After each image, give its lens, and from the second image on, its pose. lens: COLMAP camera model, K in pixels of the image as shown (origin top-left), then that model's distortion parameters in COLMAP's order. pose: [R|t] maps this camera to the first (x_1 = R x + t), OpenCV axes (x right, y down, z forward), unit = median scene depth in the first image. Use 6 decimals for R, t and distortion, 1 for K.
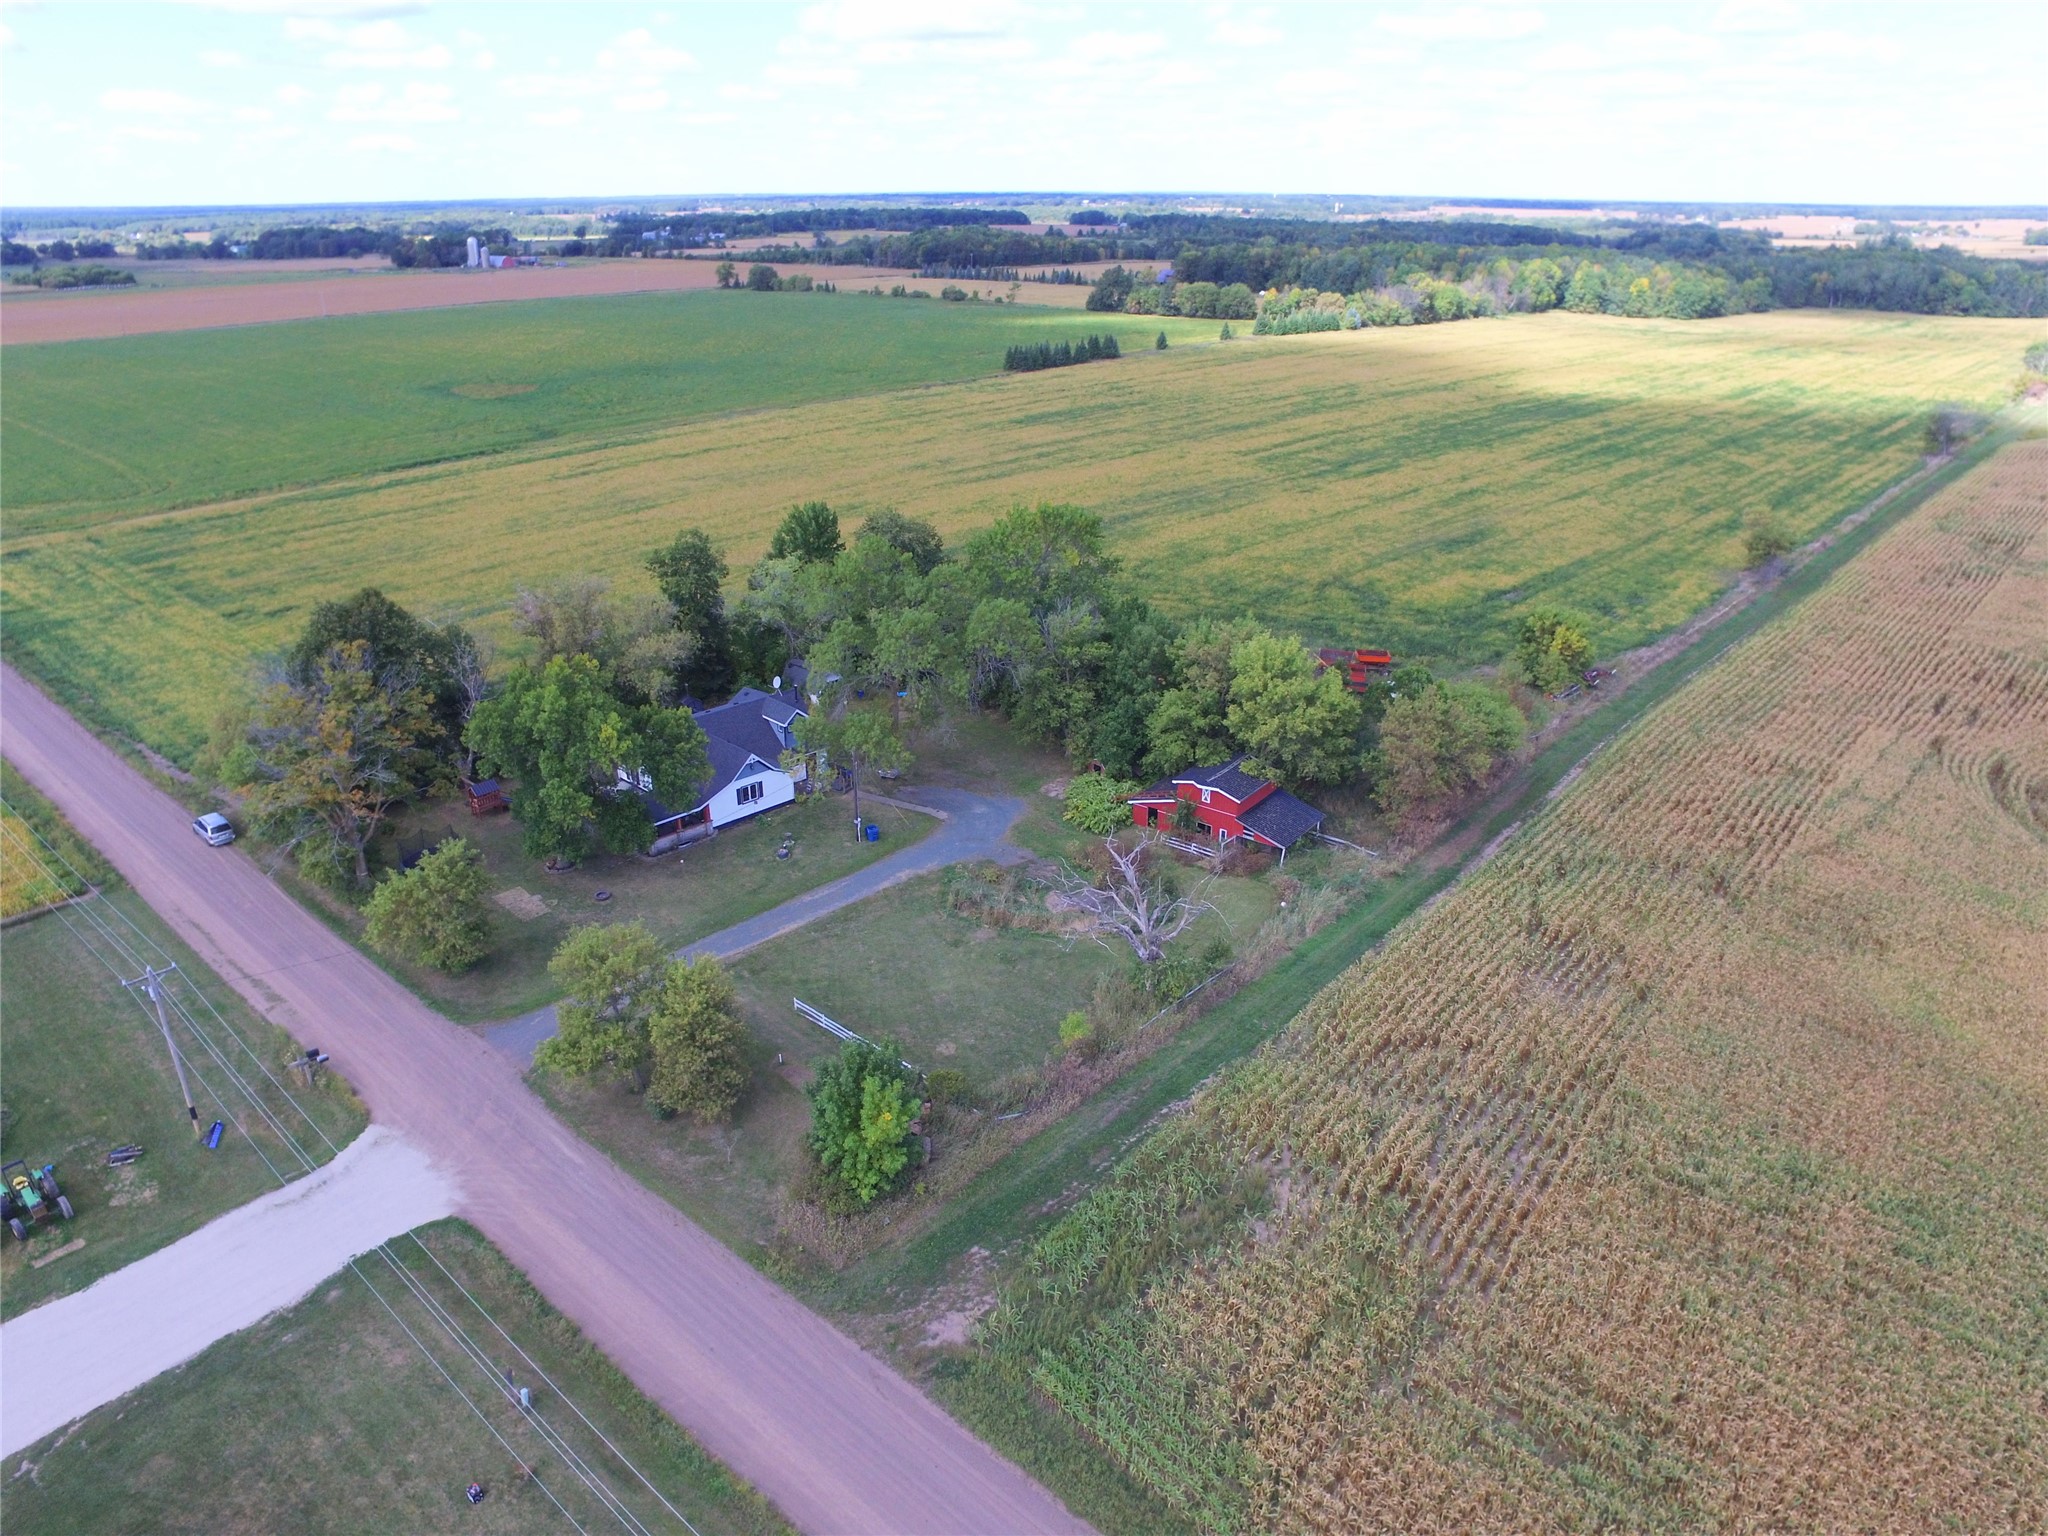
lens RADIAL K [[1384.8, 0, 1018.4], [0, 1384.8, 794.6], [0, 0, 1]] dist [-0.121516, 0.090334]
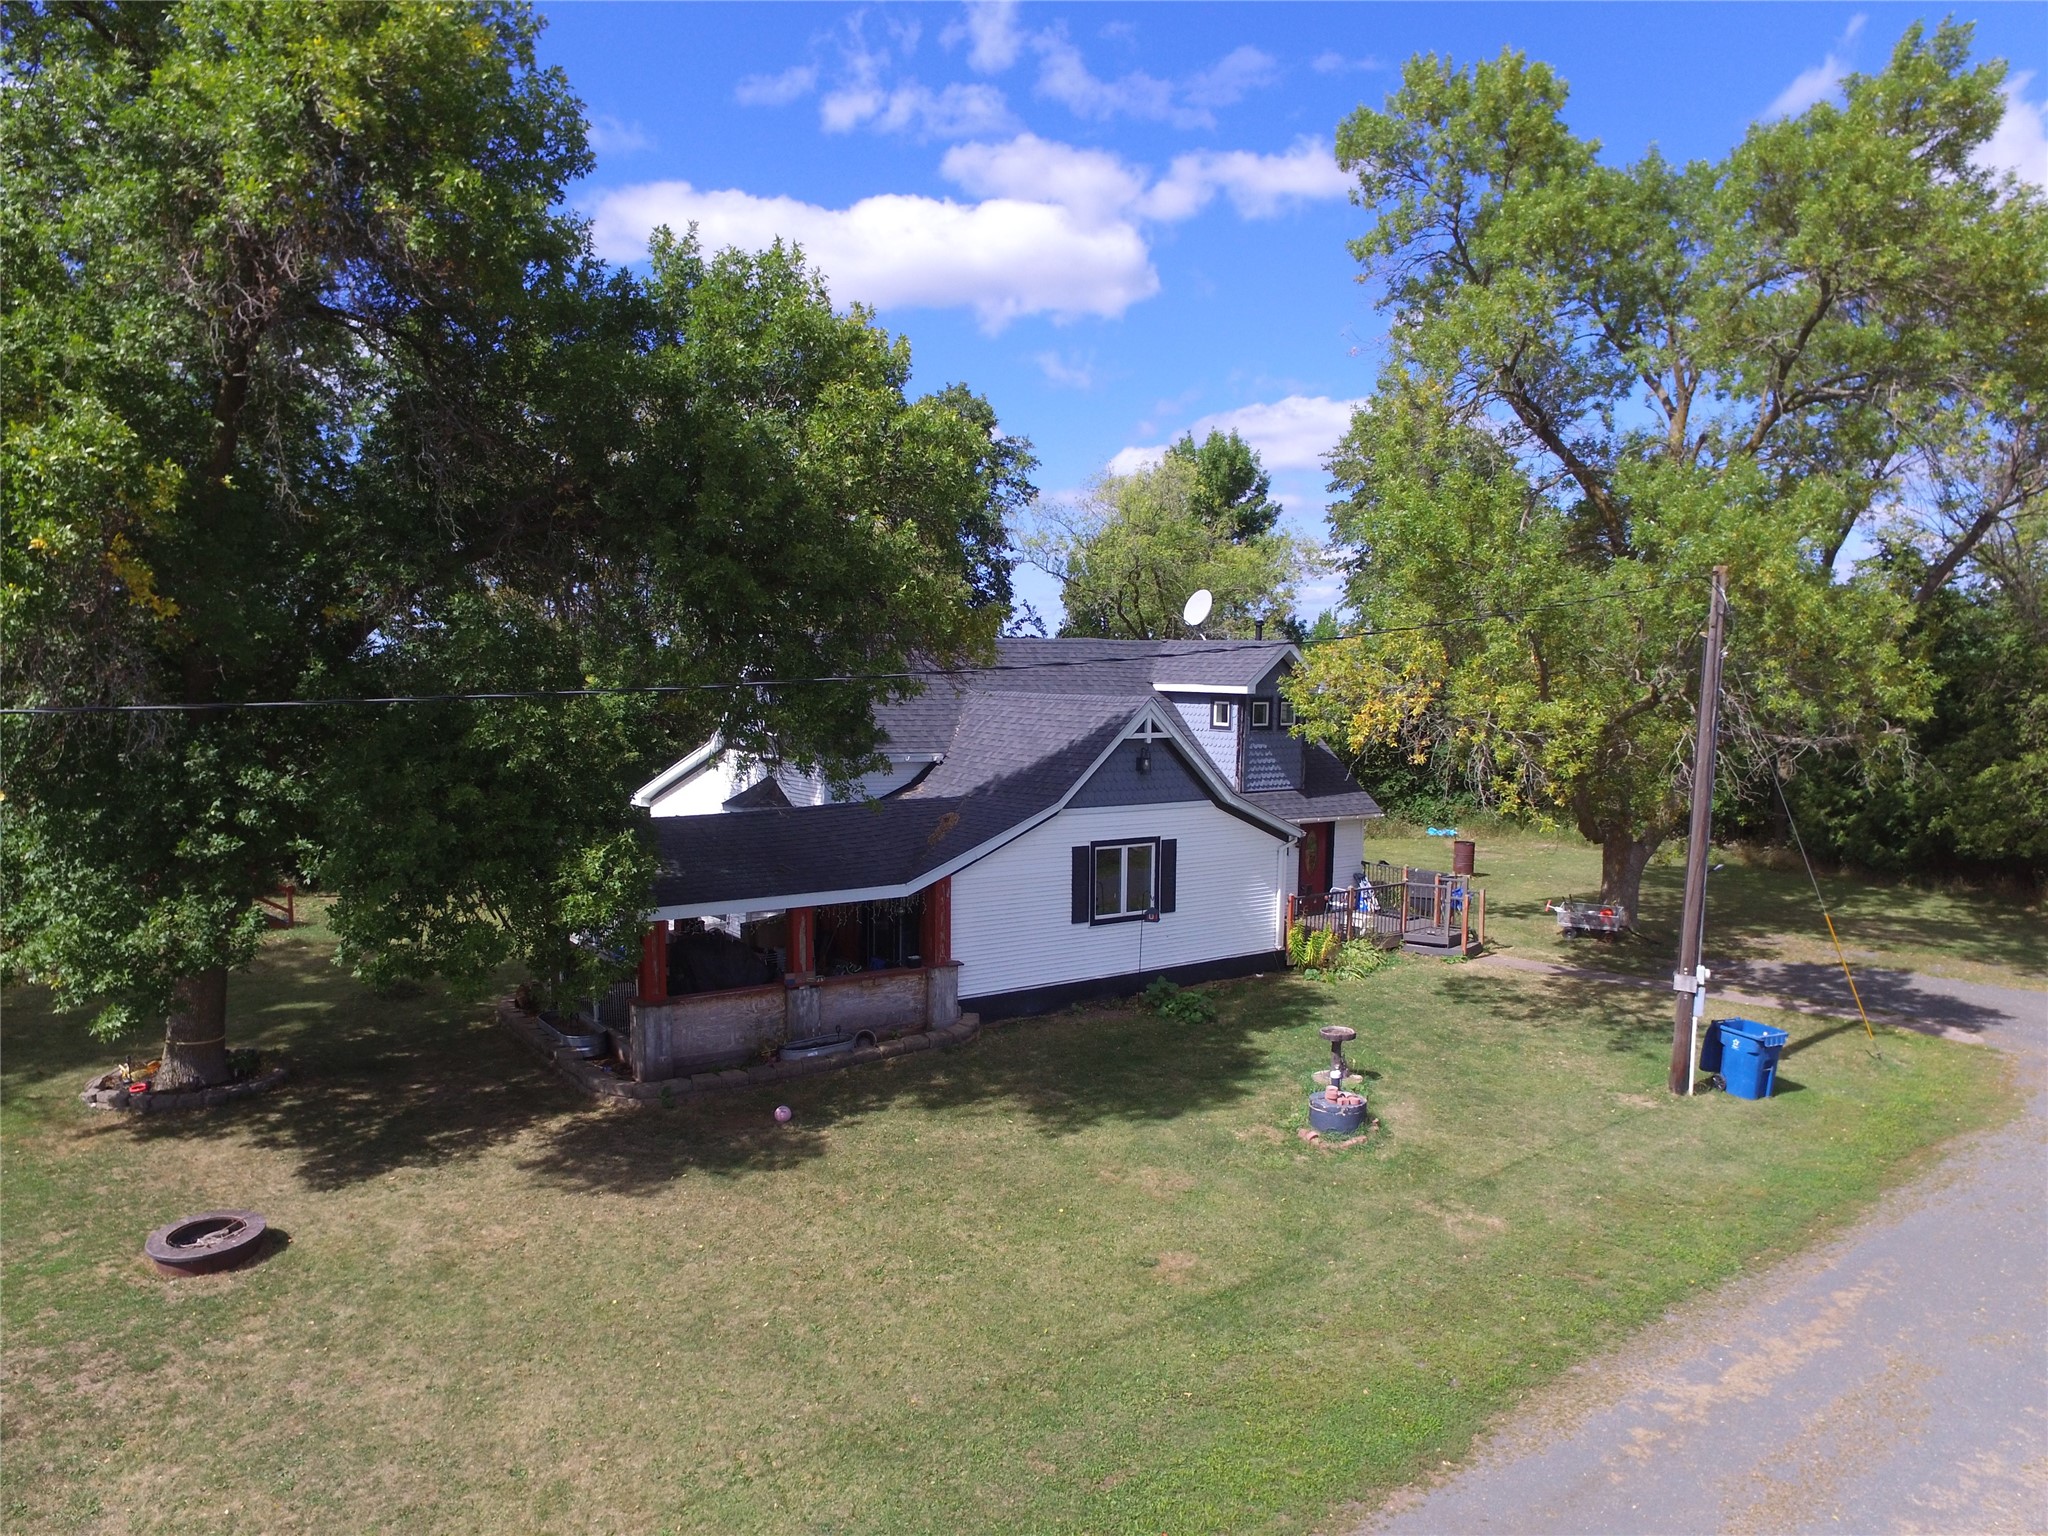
lens RADIAL K [[1384.8, 0, 1018.4], [0, 1384.8, 794.6], [0, 0, 1]] dist [-0.121516, 0.090334]
pose [[0.985806, 0.025237, -0.165982, -0.173656], [-0.077288, 0.945869, -0.315212, 0.059897], [0.149042, 0.323566, 0.934394, 0.773065]]
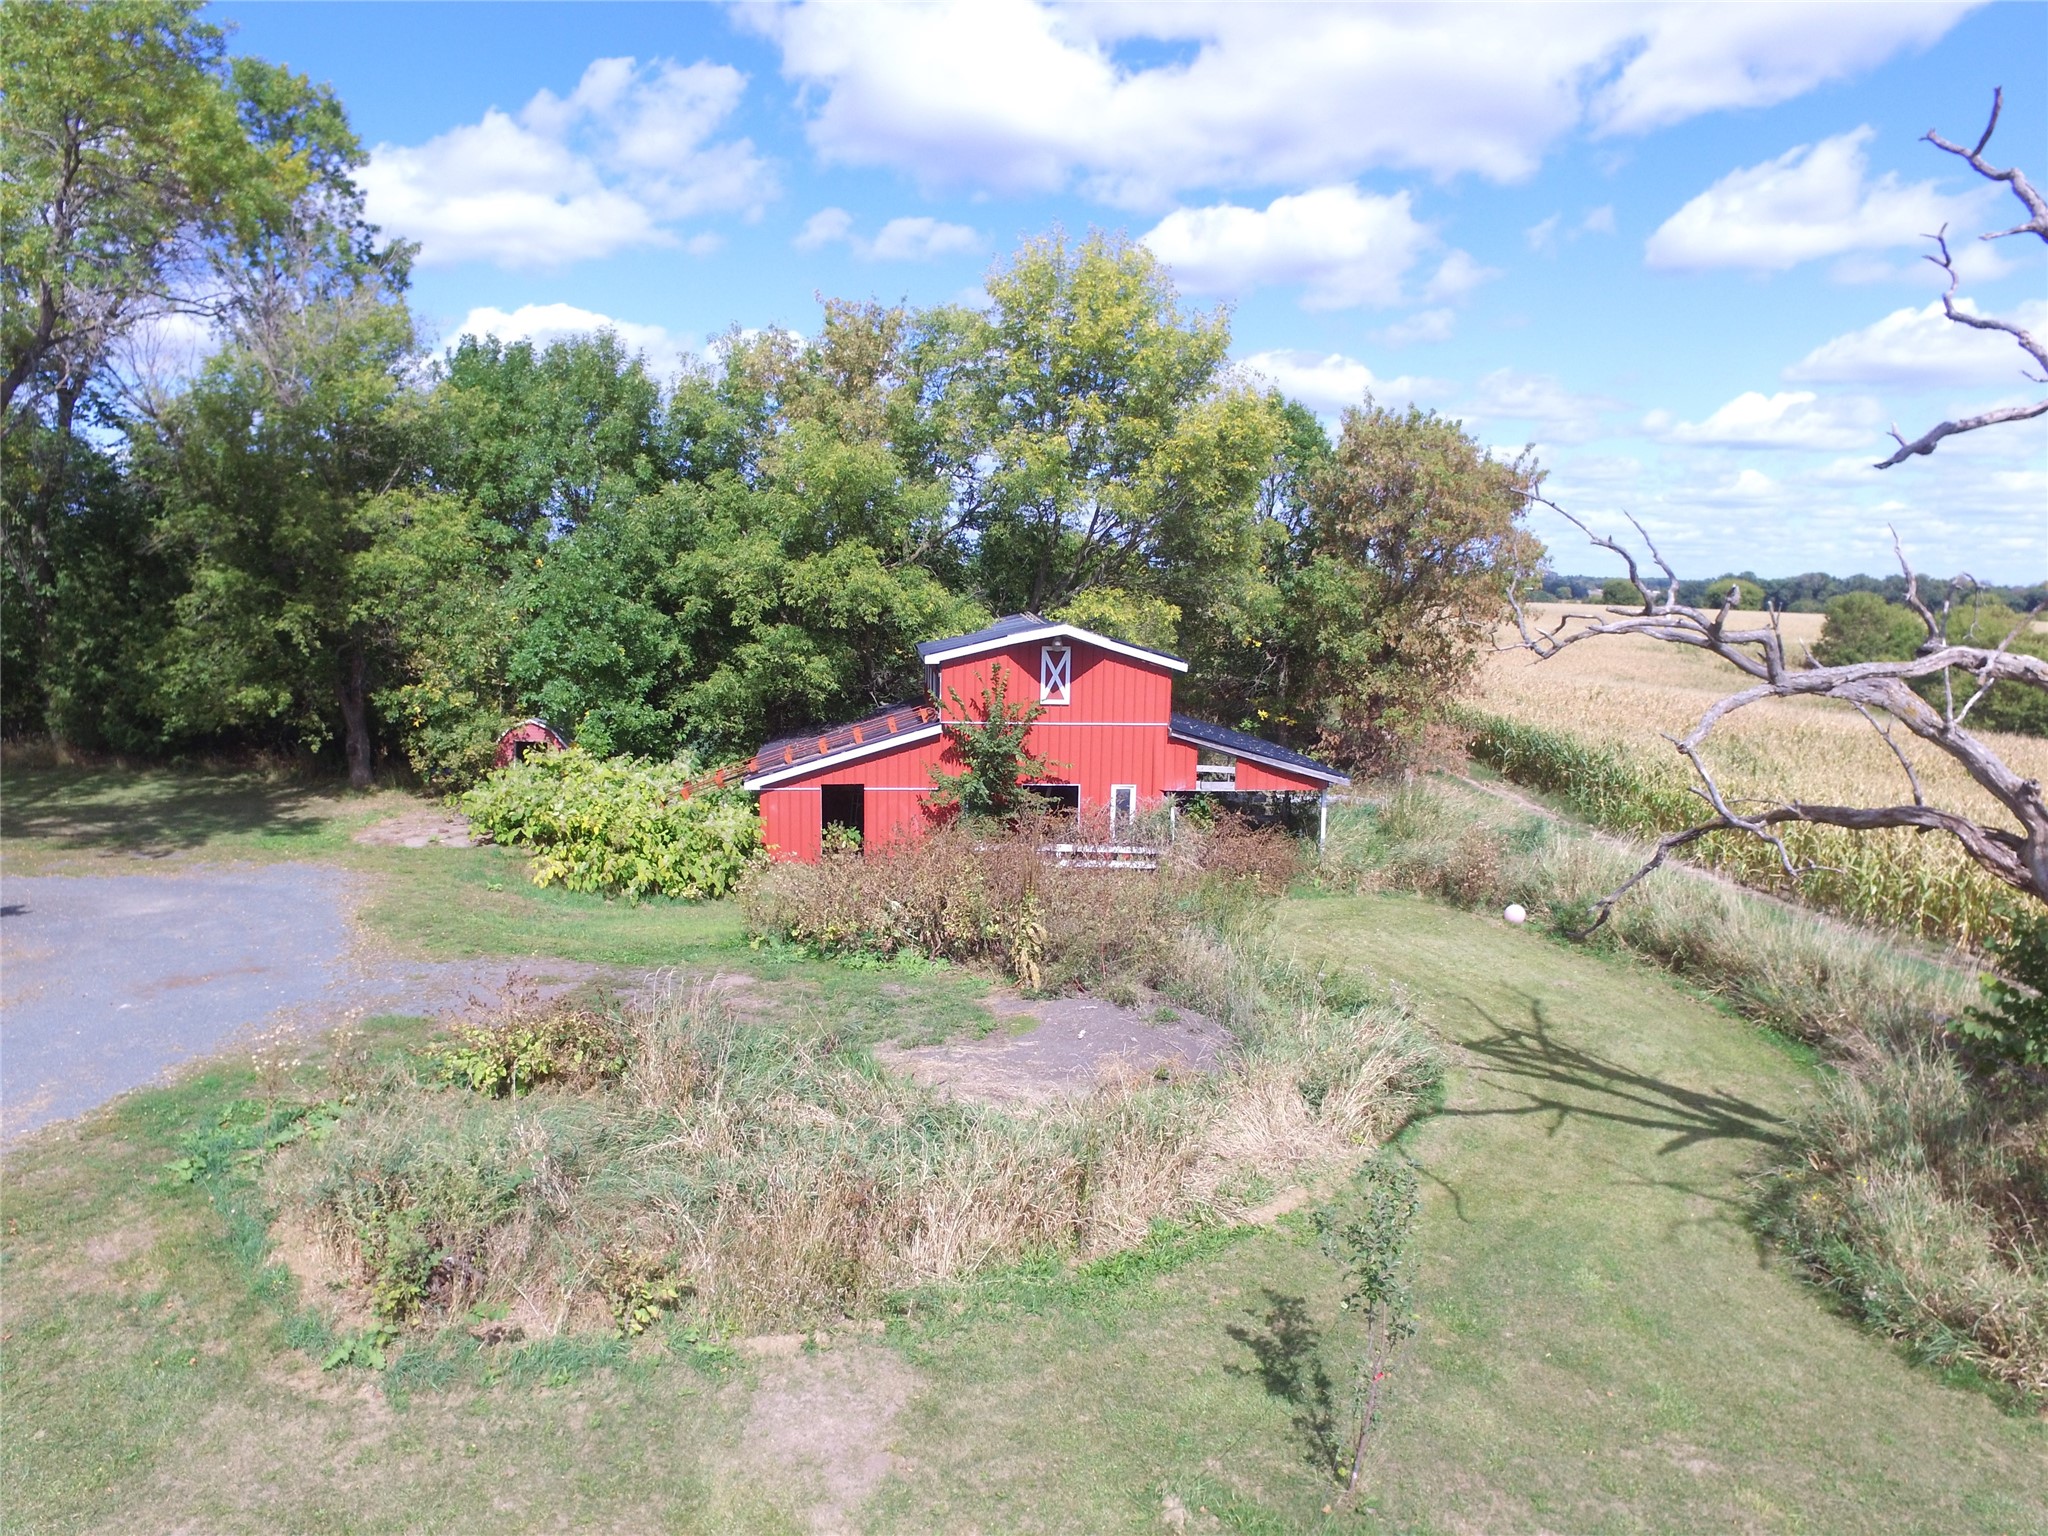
lens RADIAL K [[1384.8, 0, 1018.4], [0, 1384.8, 794.6], [0, 0, 1]] dist [-0.121516, 0.090334]
pose [[0.716749, -0.101078, 0.689966, -0.075226], [0.269665, 0.952638, -0.140574, 0.062505], [-0.643079, 0.286816, 0.710060, 0.776857]]
